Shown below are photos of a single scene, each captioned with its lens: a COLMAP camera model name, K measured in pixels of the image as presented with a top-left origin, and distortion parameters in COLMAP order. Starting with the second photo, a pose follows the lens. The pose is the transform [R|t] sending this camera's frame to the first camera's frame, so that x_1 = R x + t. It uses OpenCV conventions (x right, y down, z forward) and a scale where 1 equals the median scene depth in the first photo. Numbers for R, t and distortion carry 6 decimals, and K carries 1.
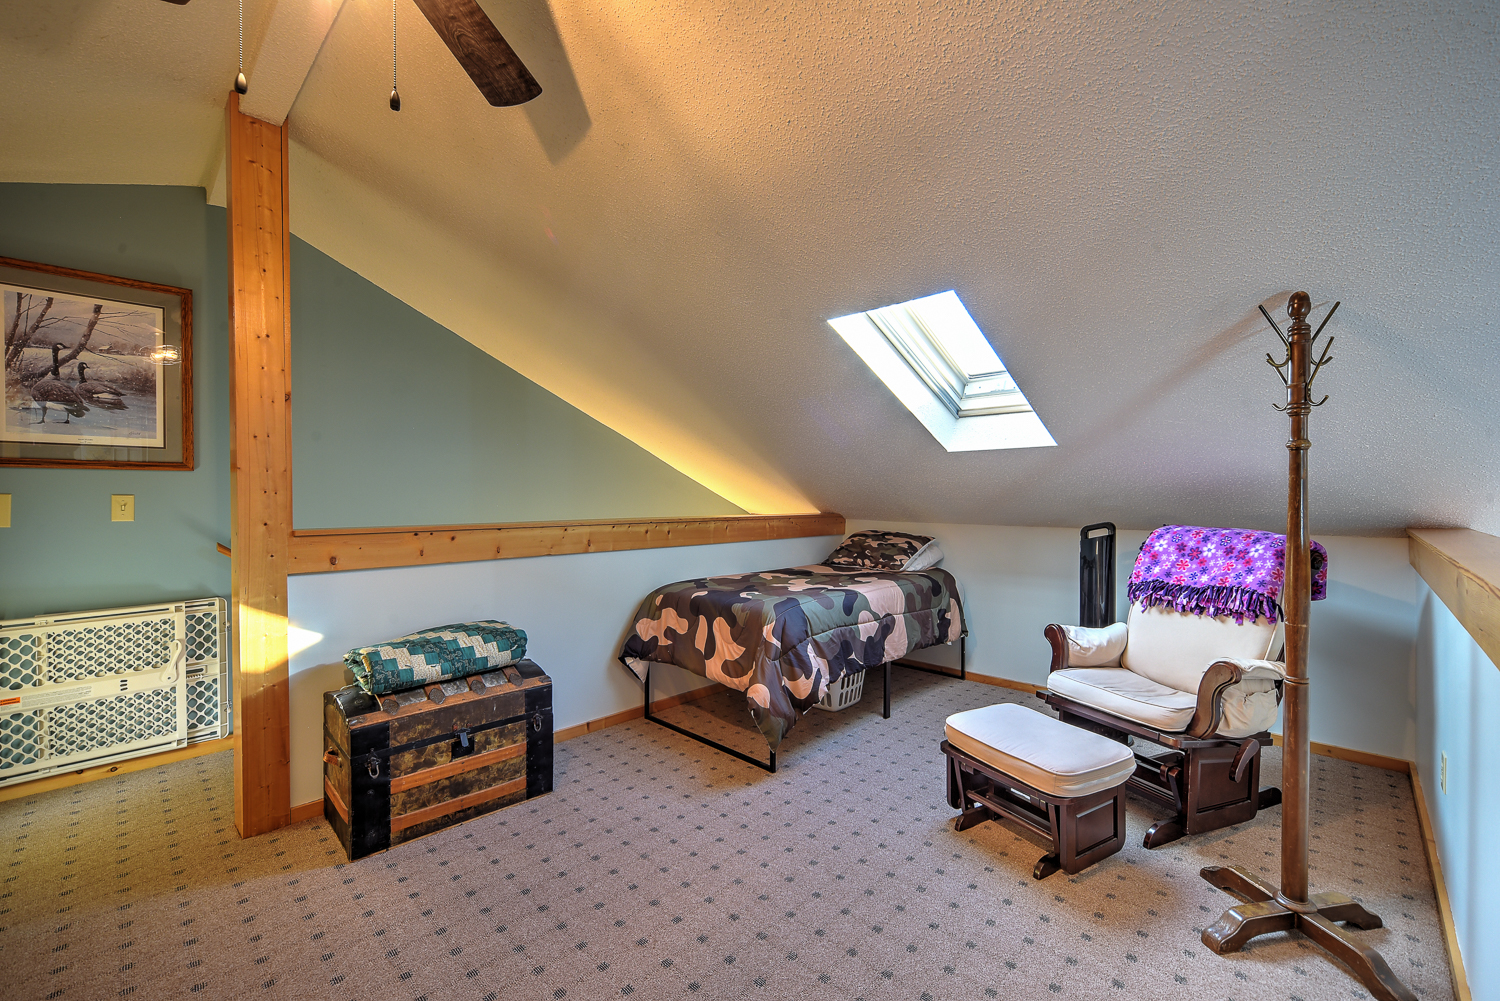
lens RADIAL K [[620.8, 0, 758.7], [0, 620.8, 497.5], [0, 0, 1]] dist [-0.006332, 0.000779]
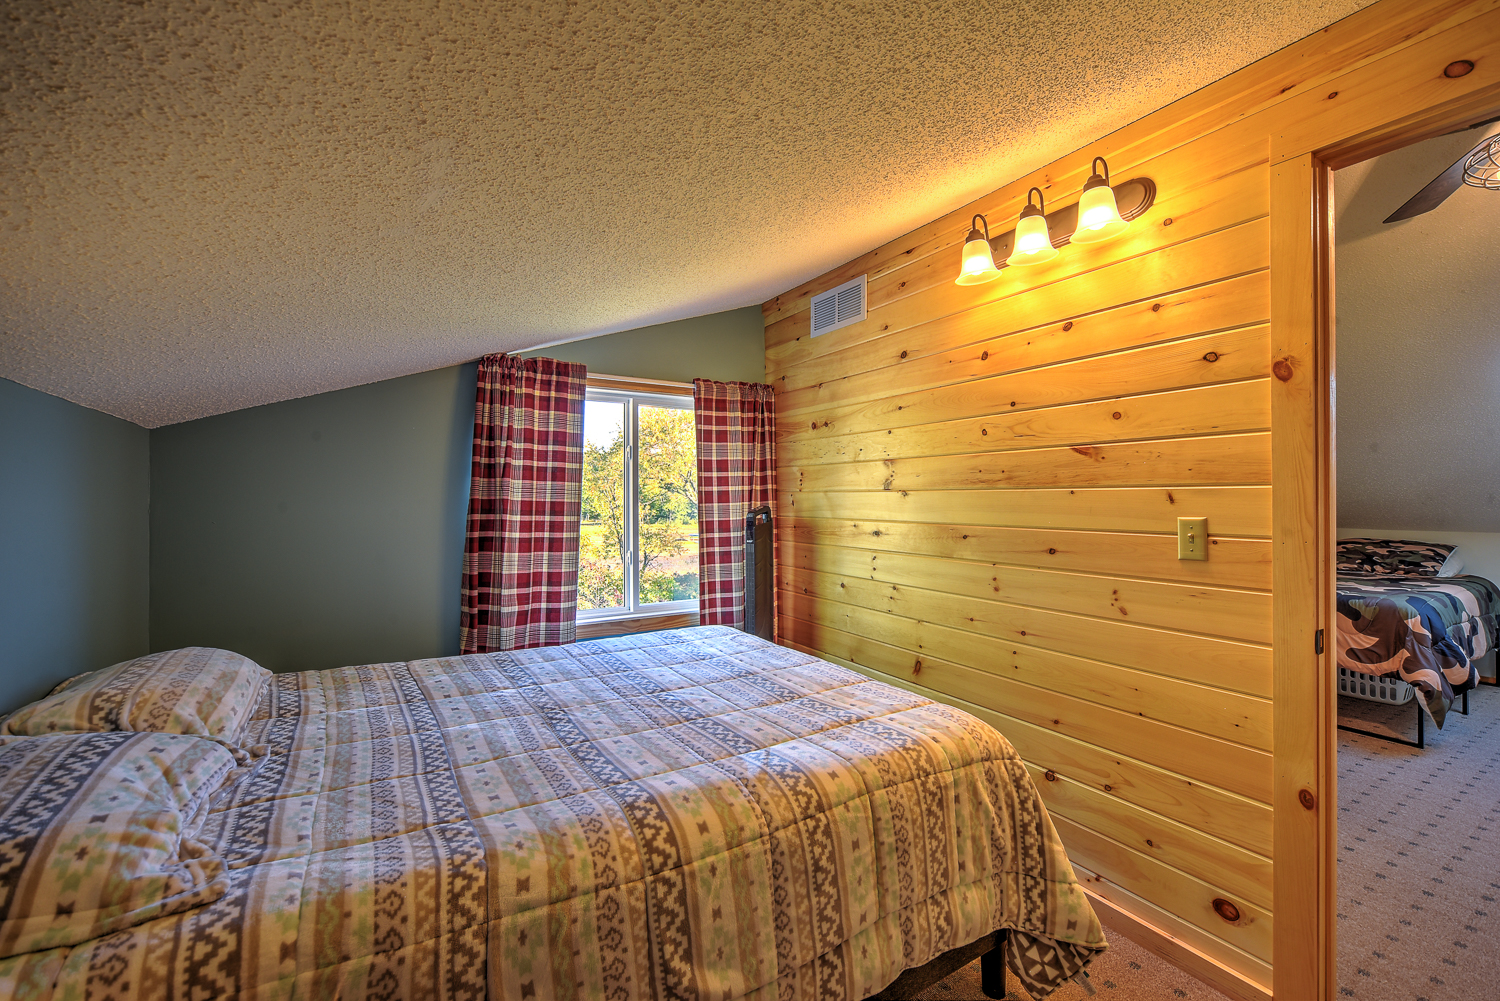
lens RADIAL K [[620.8, 0, 752.6], [0, 620.8, 503.4], [0, 0, 1]] dist [-0.006332, 0.000779]
pose [[0.968993, -0.002296, -0.247076, -0.942380], [0.001049, 0.999986, -0.005179, -0.001036], [0.247084, 0.004759, 0.968982, -0.424653]]
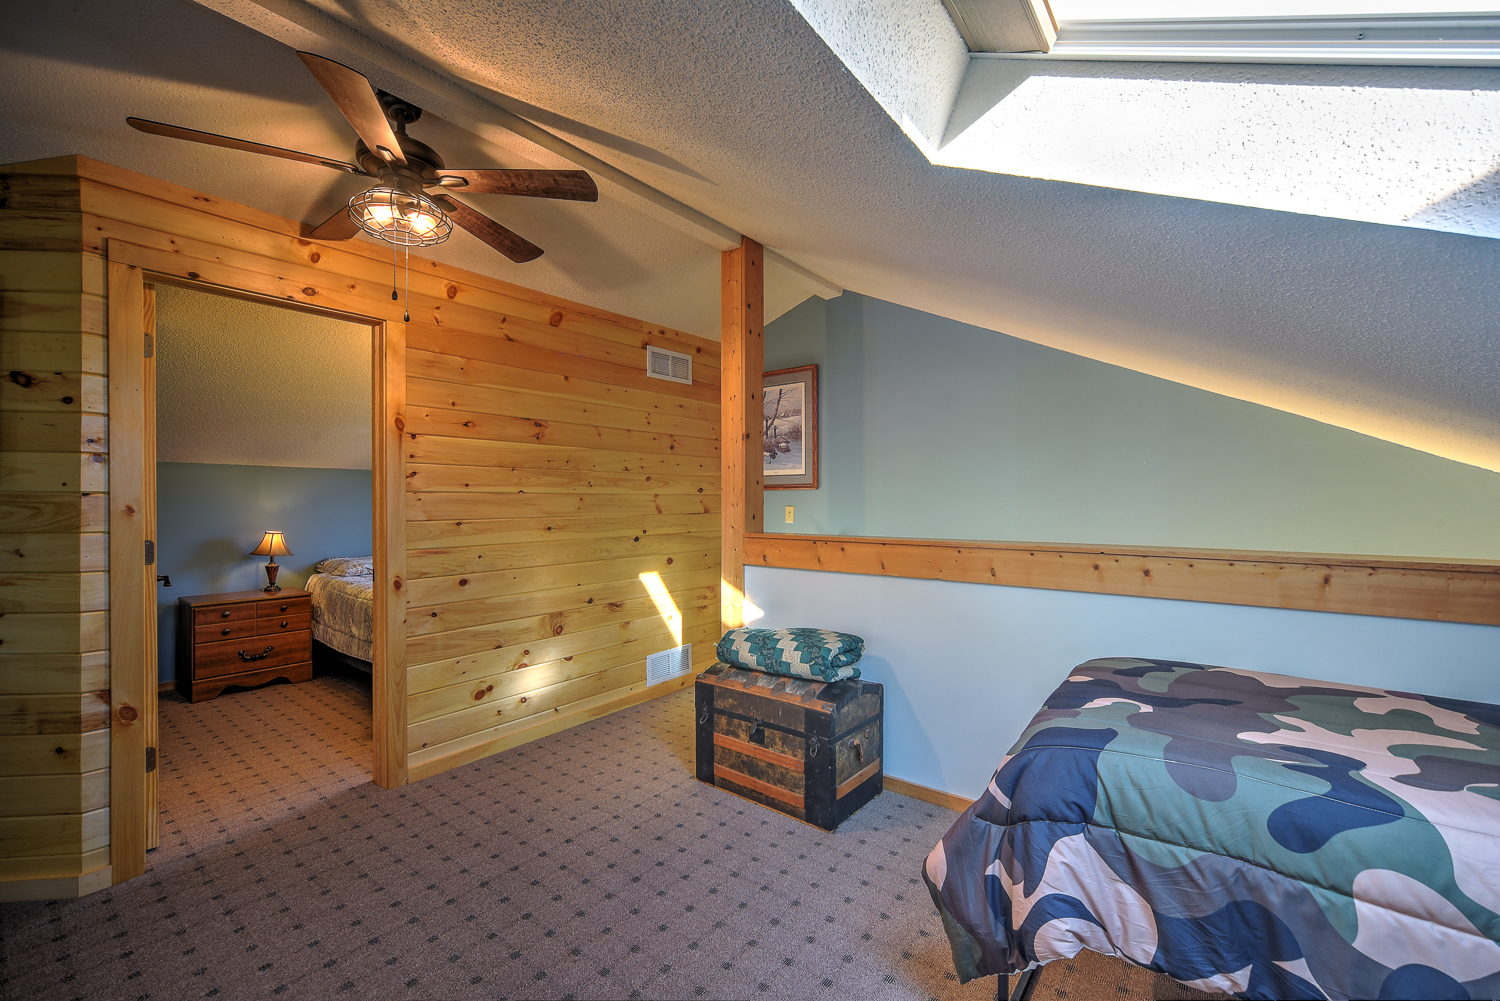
lens RADIAL K [[620.8, 0, 754.9], [0, 620.8, 504.8], [0, 0, 1]] dist [-0.006332, 0.000779]
pose [[0.111309, 0.001689, -0.993784, 0.557342], [-0.009923, 0.999951, 0.000588, -0.008415], [0.993736, 0.009796, 0.111321, 0.774401]]
